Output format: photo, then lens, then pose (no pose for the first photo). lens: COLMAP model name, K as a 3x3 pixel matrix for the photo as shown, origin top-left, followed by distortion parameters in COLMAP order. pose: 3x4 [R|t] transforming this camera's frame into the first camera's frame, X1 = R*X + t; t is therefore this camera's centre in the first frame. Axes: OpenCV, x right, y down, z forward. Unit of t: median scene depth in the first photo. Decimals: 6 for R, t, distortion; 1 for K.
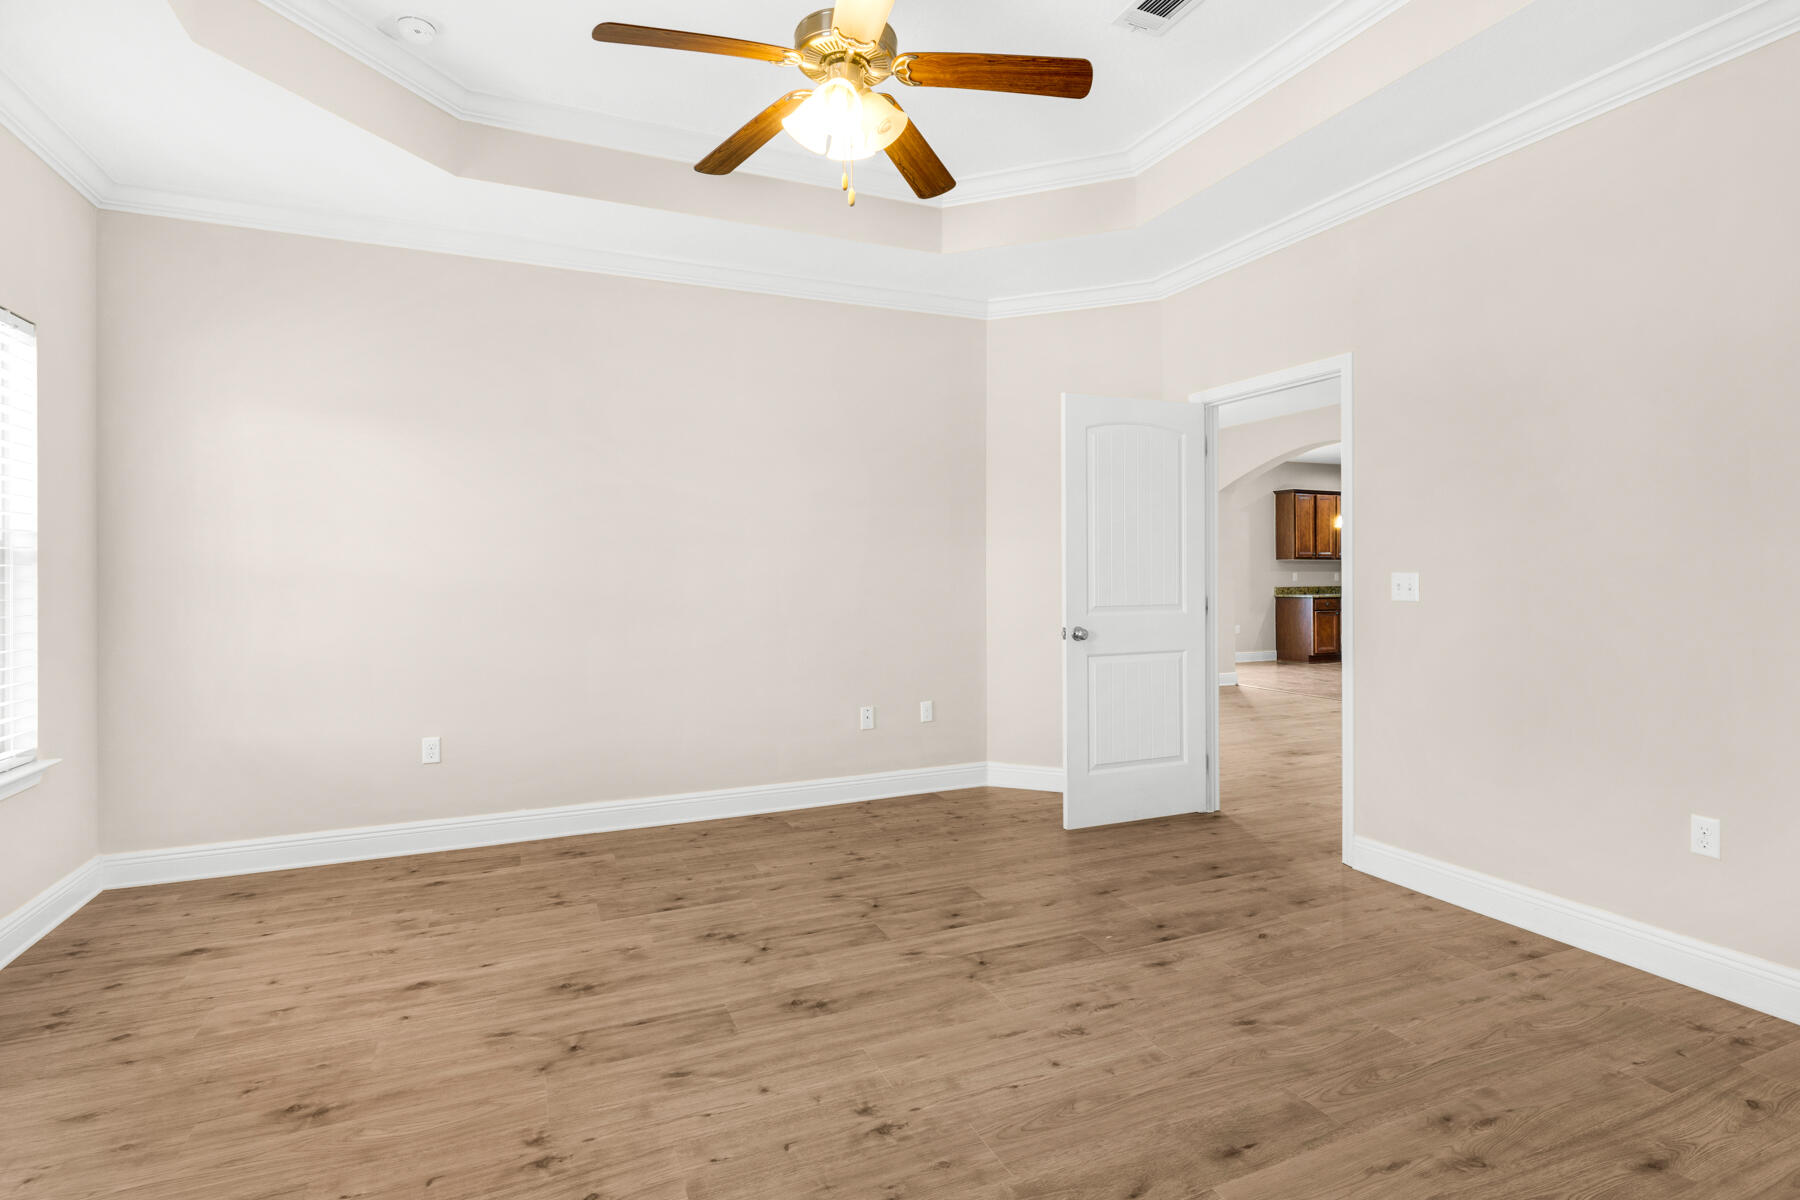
lens RADIAL K [[855.7, 0, 898.8], [0, 855.7, 587.5], [0, 0, 1]] dist [0.001345, -0.000355]
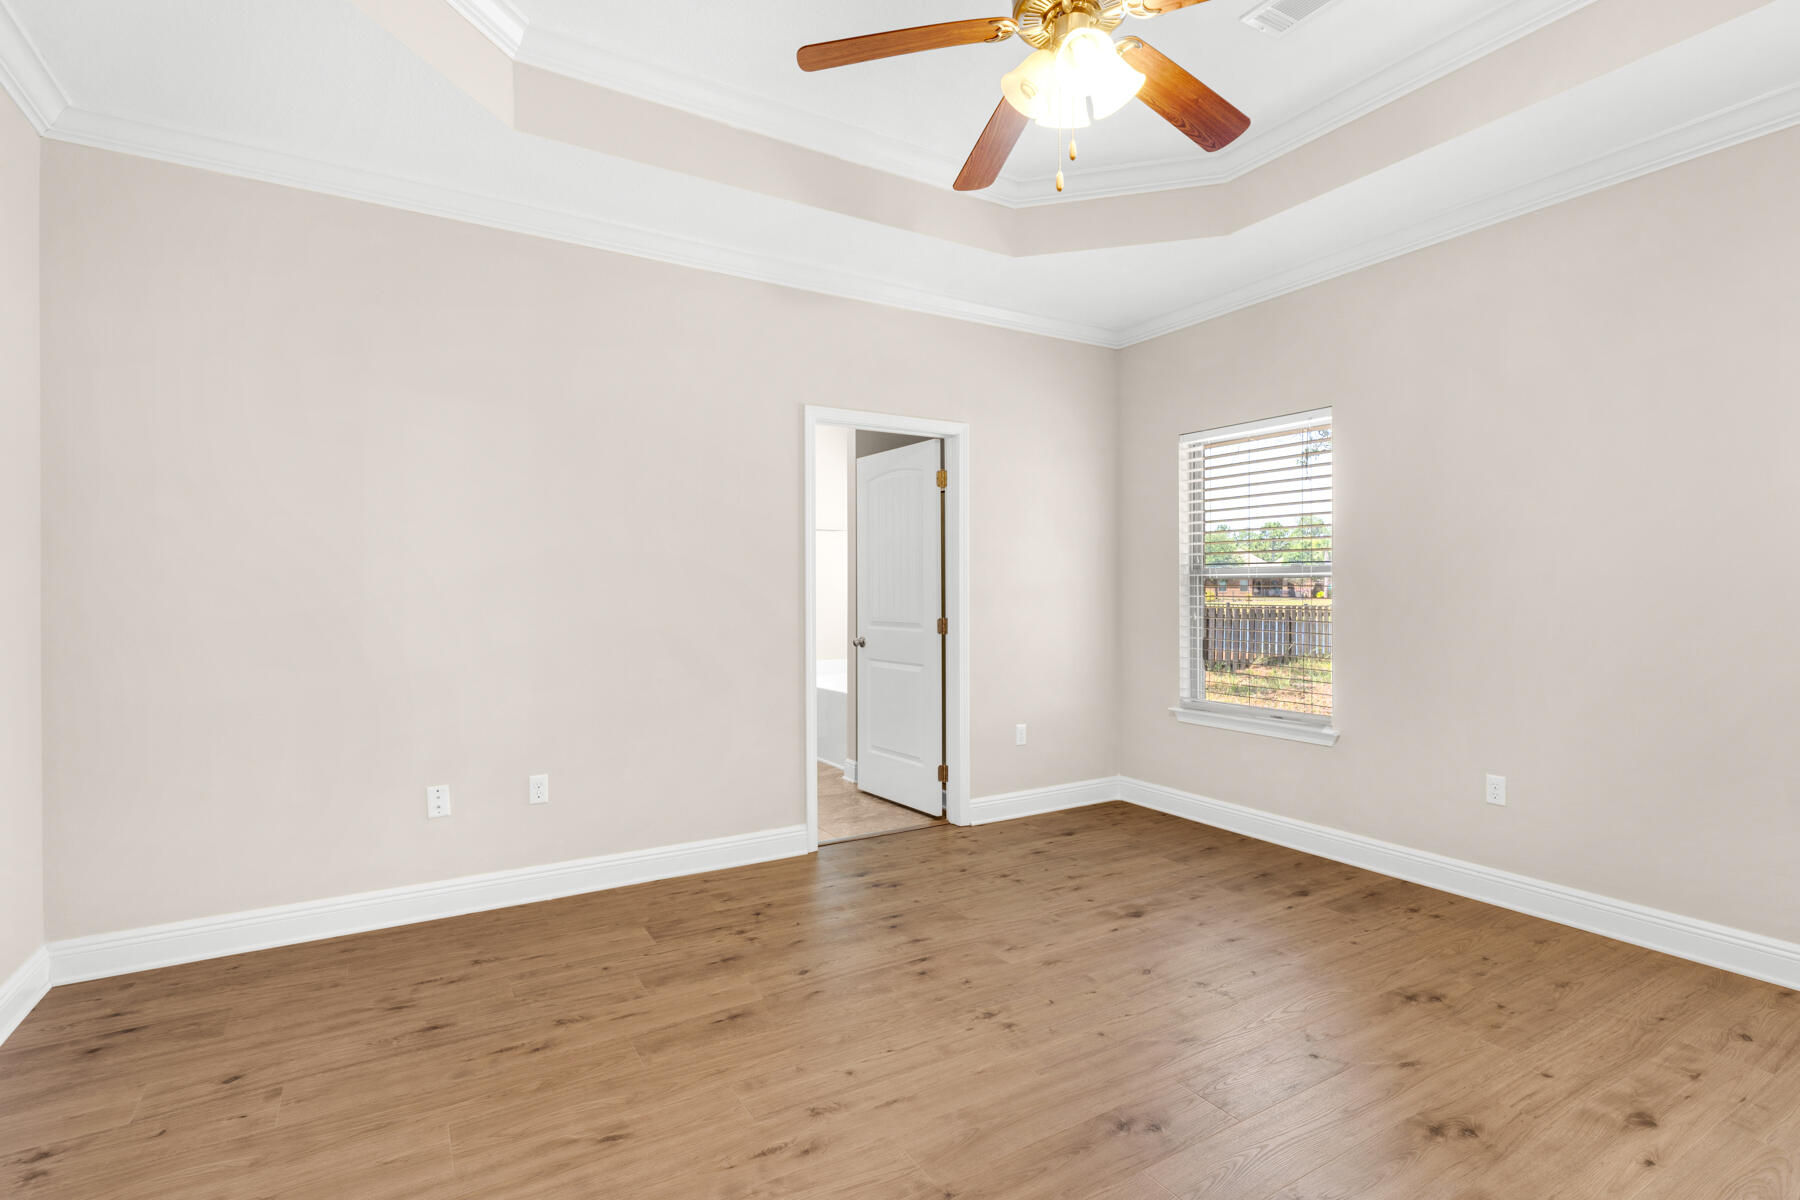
lens RADIAL K [[855.7, 0, 898.8], [0, 855.7, 587.5], [0, 0, 1]] dist [0.001345, -0.000355]
pose [[-0.991856, 0.009192, -0.127033, 0.235842], [0.007107, 0.999833, 0.016851, -0.042993], [0.127167, 0.015810, -0.991755, 1.906705]]
